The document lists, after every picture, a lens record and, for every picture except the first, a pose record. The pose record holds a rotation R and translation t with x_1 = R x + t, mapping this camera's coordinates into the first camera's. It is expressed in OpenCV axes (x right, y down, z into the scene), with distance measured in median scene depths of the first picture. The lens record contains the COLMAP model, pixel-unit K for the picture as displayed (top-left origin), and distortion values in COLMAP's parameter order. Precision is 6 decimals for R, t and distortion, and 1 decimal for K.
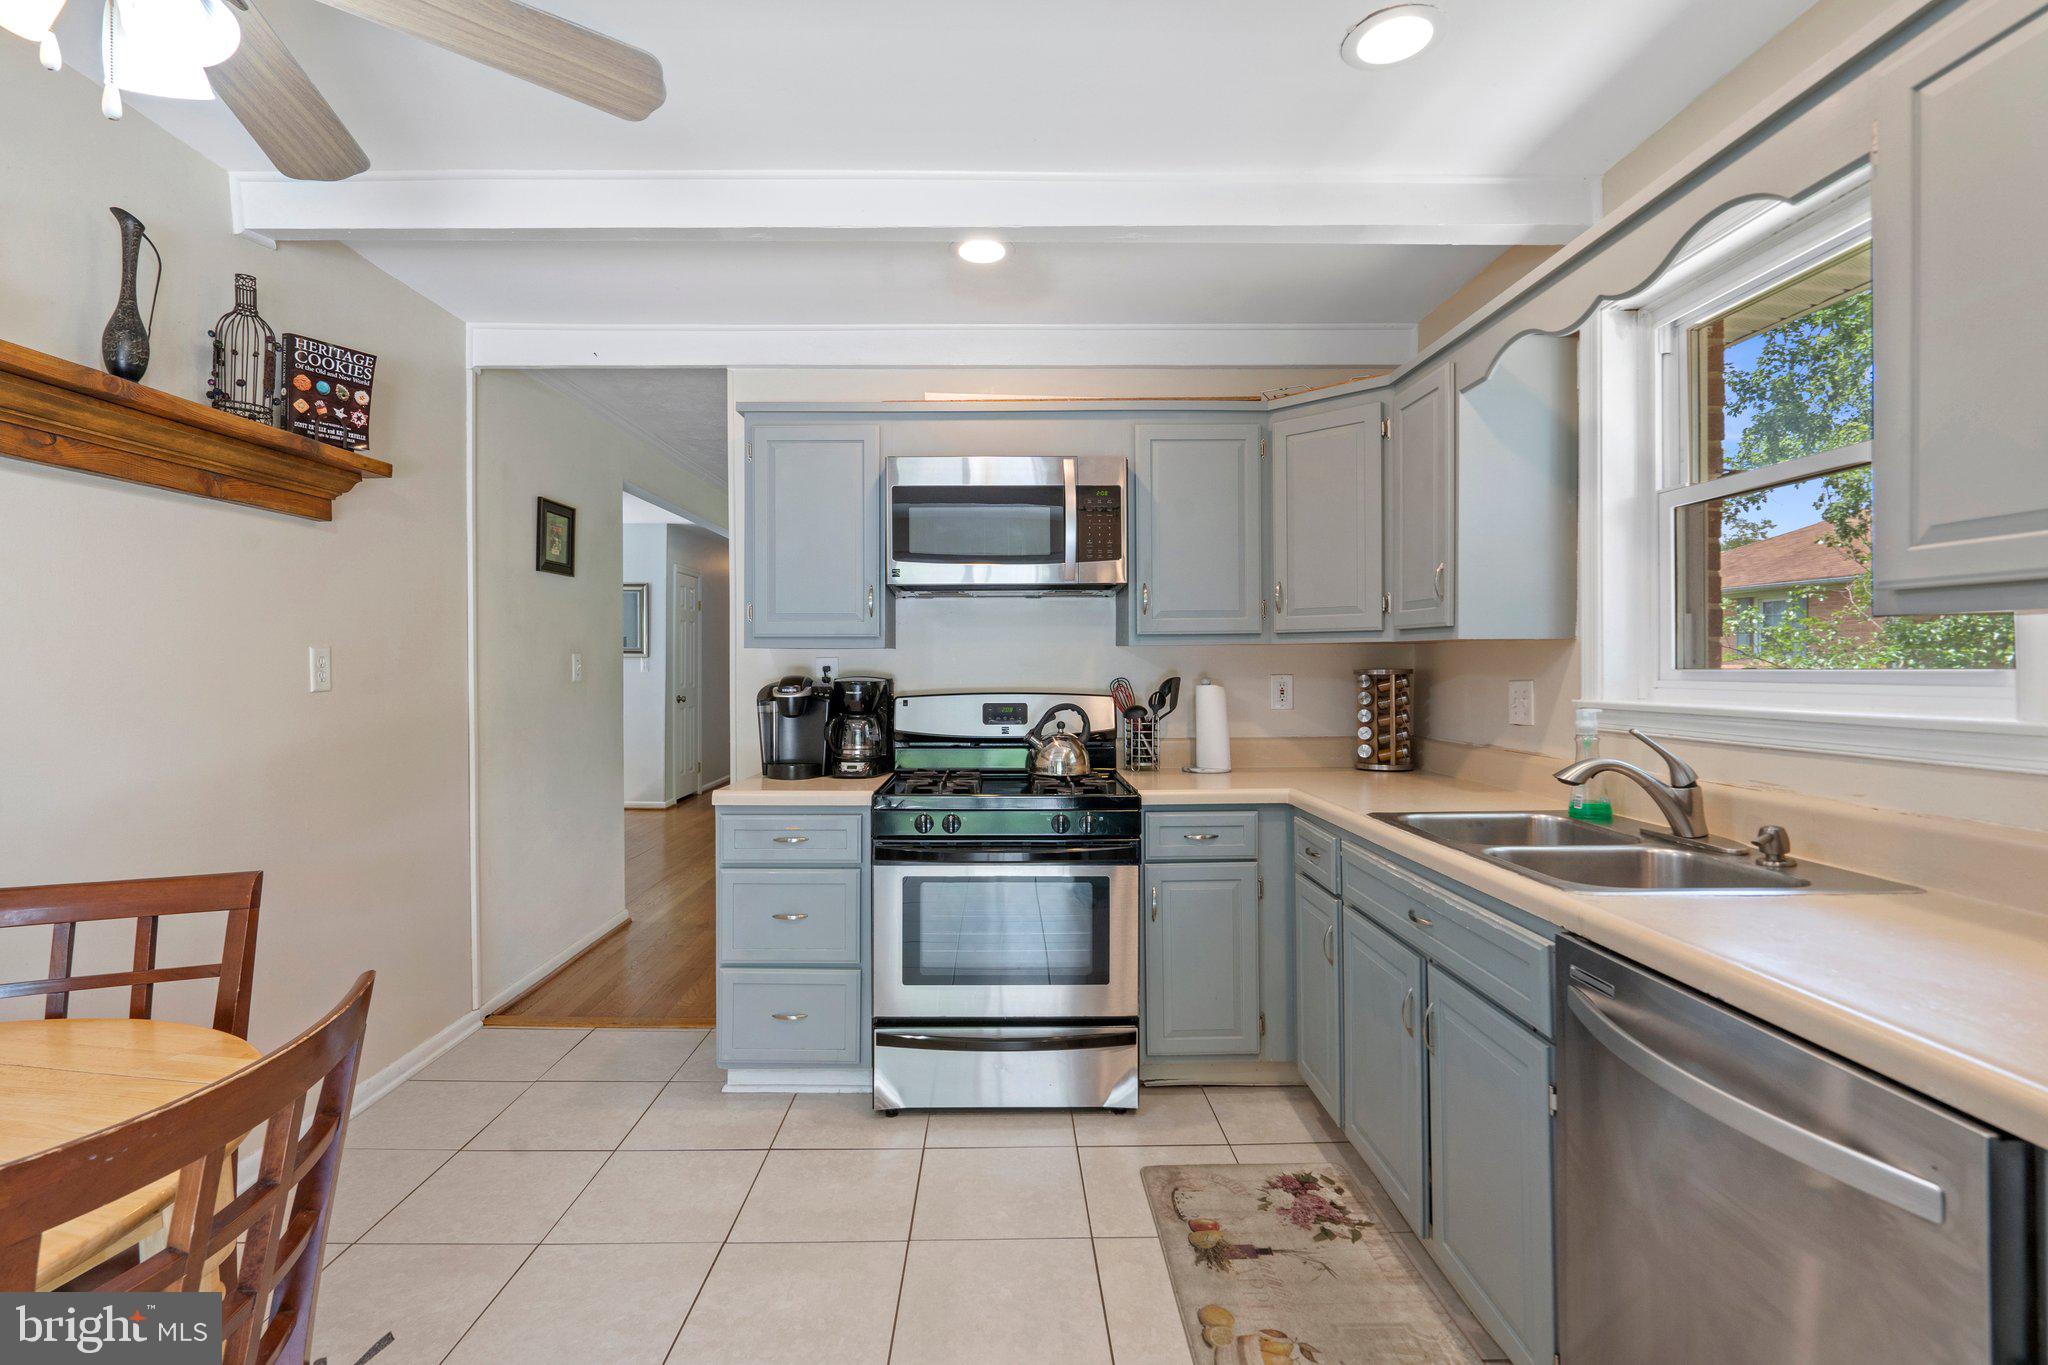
lens RADIAL K [[969.2, 0, 1024.0], [0, 969.2, 682.5], [0, 0, 1]] dist [0.000794, 0.000055]
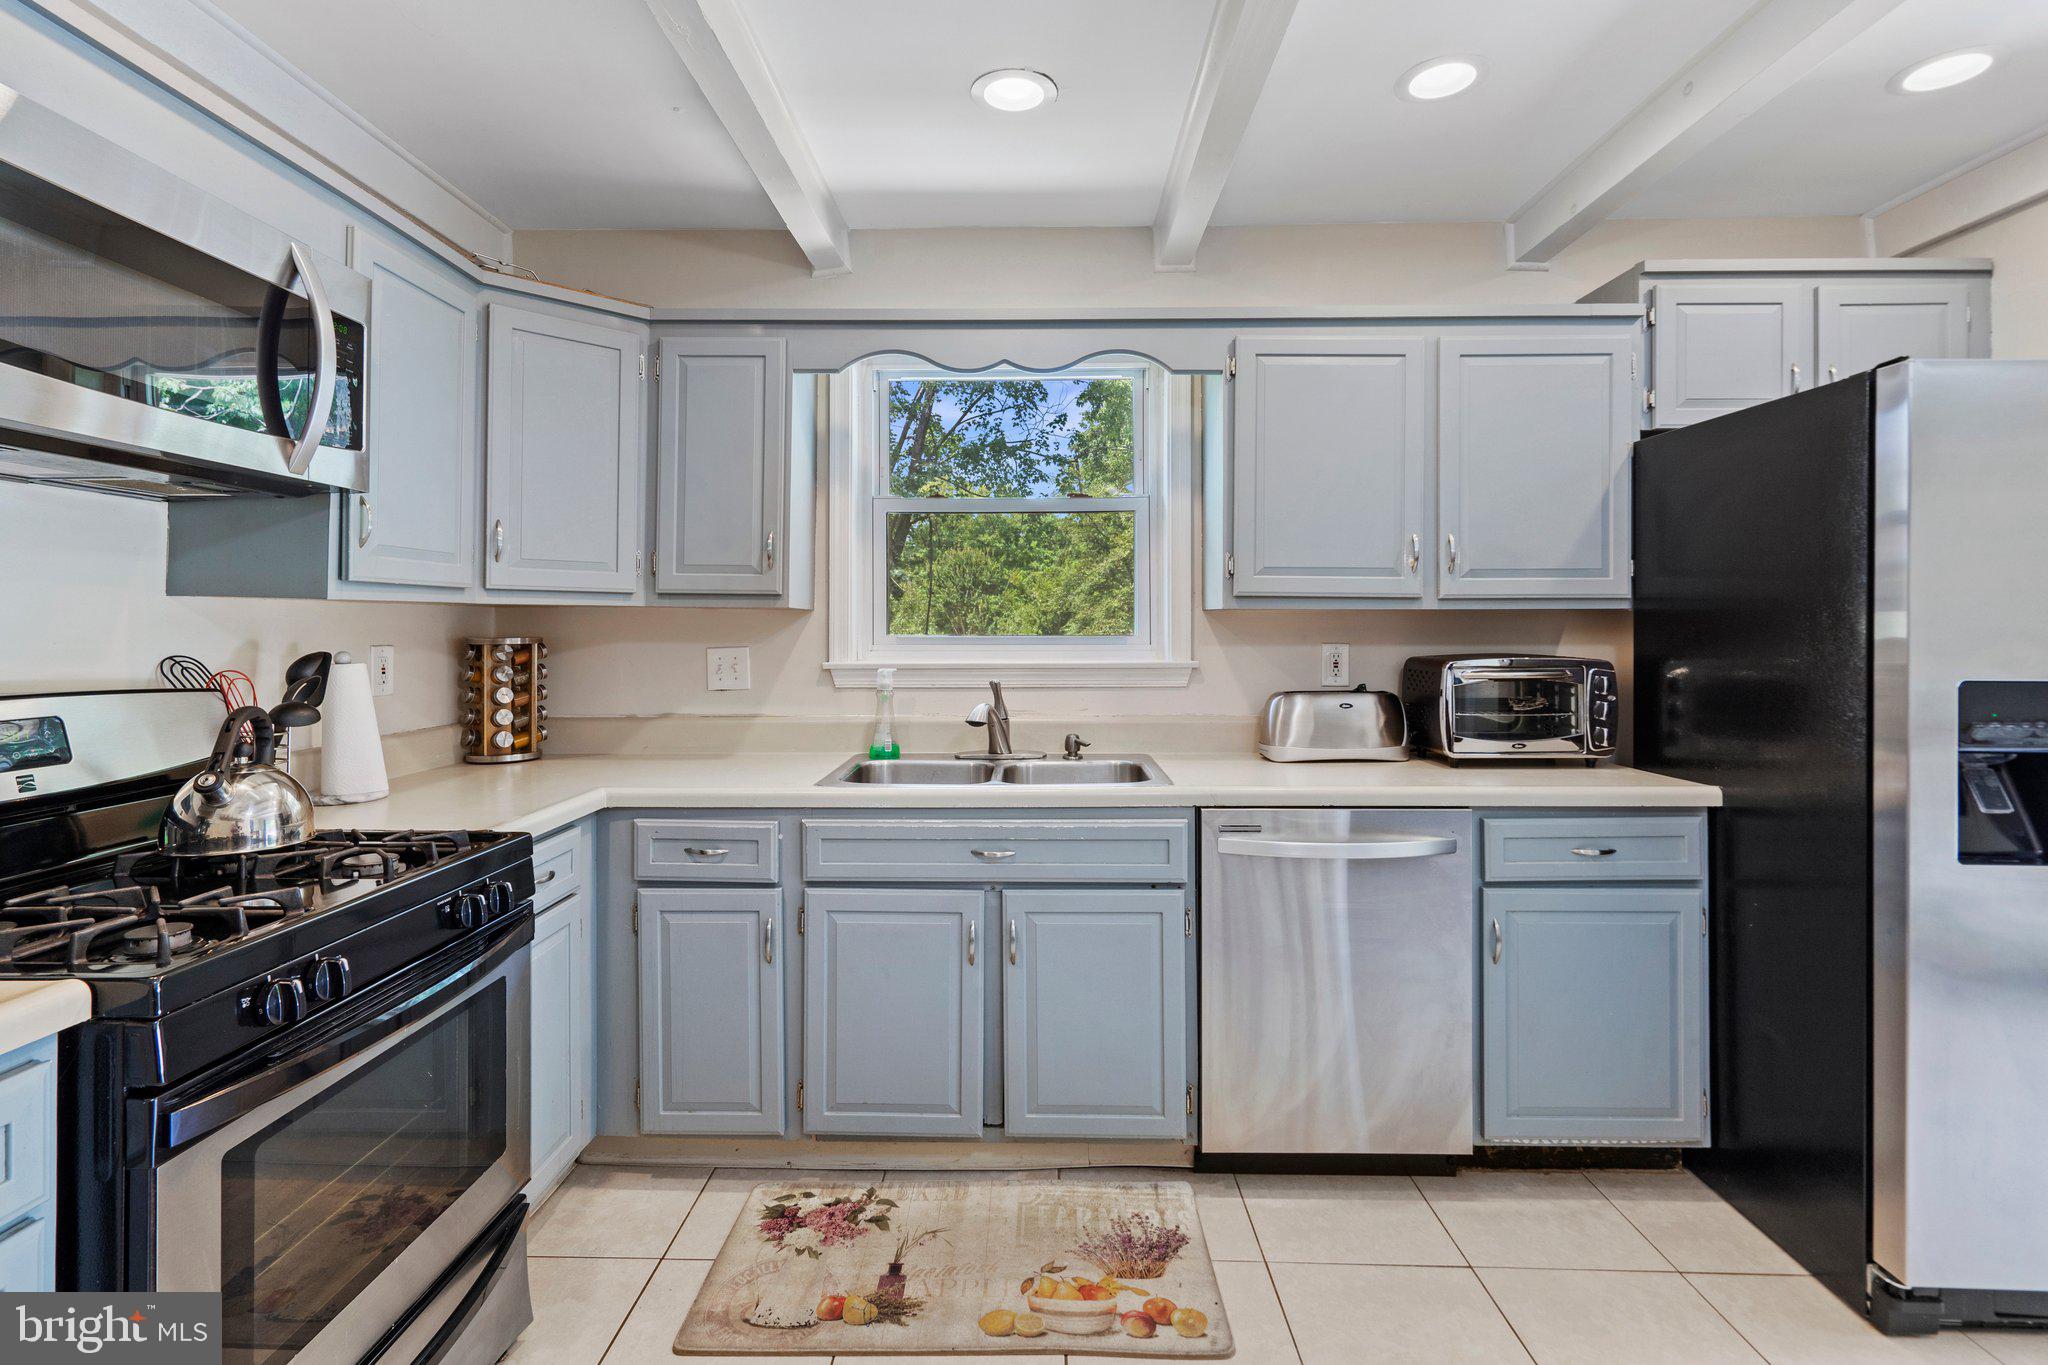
lens RADIAL K [[964.2, 0, 1019.9], [0, 964.2, 612.1], [0, 0, 1]] dist [-0.000866, 0.001932]
pose [[0.030141, 0.023248, 0.999275, -0.624284], [0.015236, 0.999603, -0.023715, -0.013000], [-0.999430, 0.015939, 0.029775, 0.775543]]
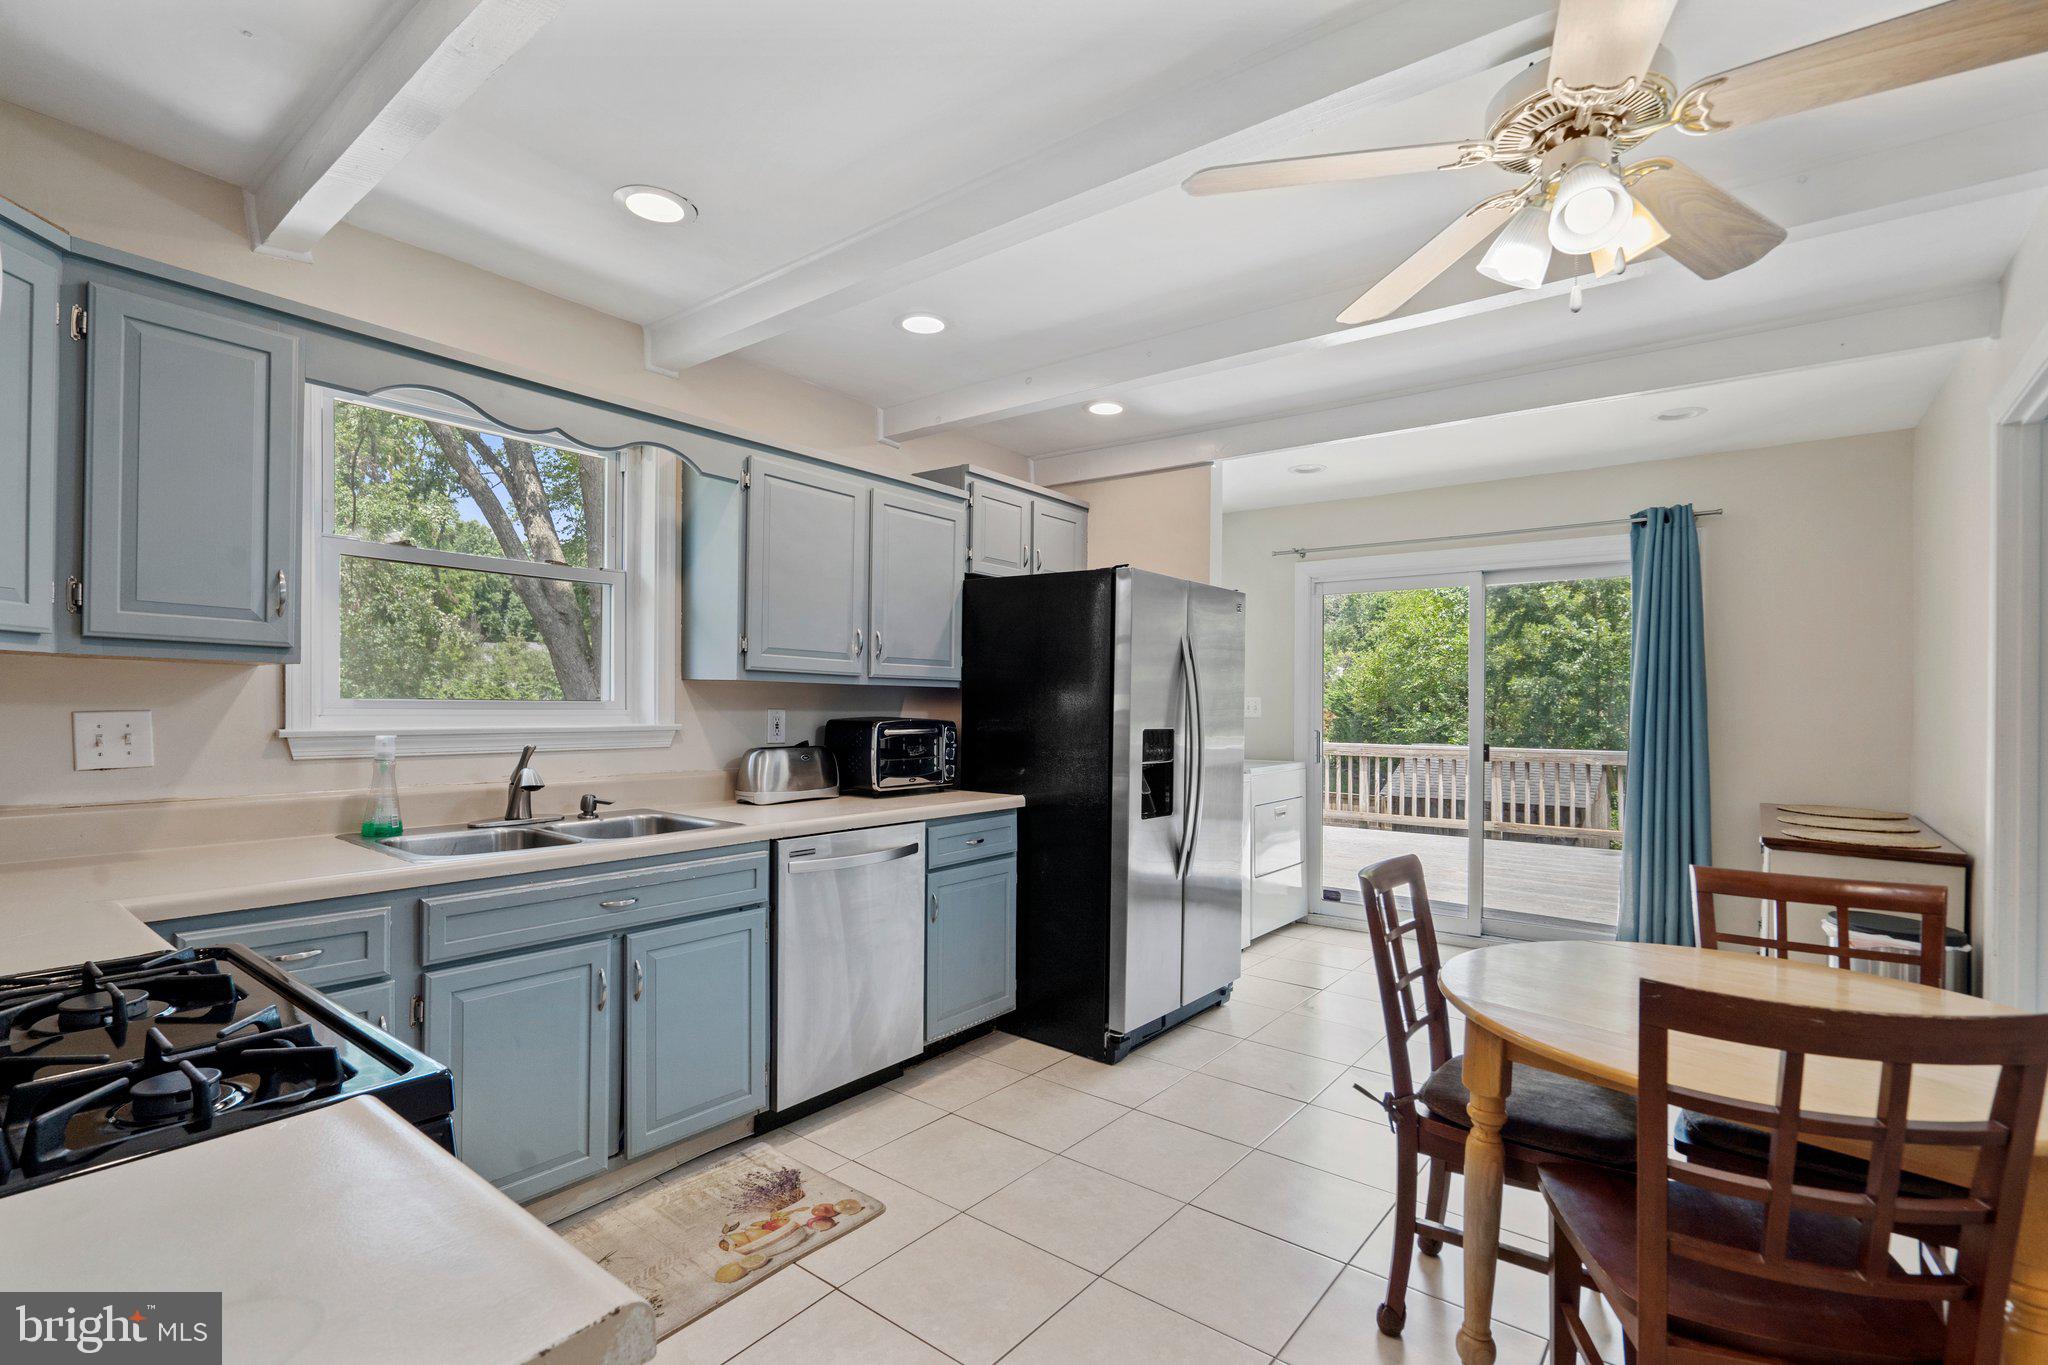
lens RADIAL K [[937.4, 0, 1024.0], [0, 937.4, 682.5], [0, 0, 1]] dist [-0.000451, -0.000018]
pose [[-0.780445, 0.006094, 0.625195, -0.628789], [-0.002429, 0.999915, -0.012779, -0.020805], [-0.625220, -0.011492, -0.780364, 1.351515]]
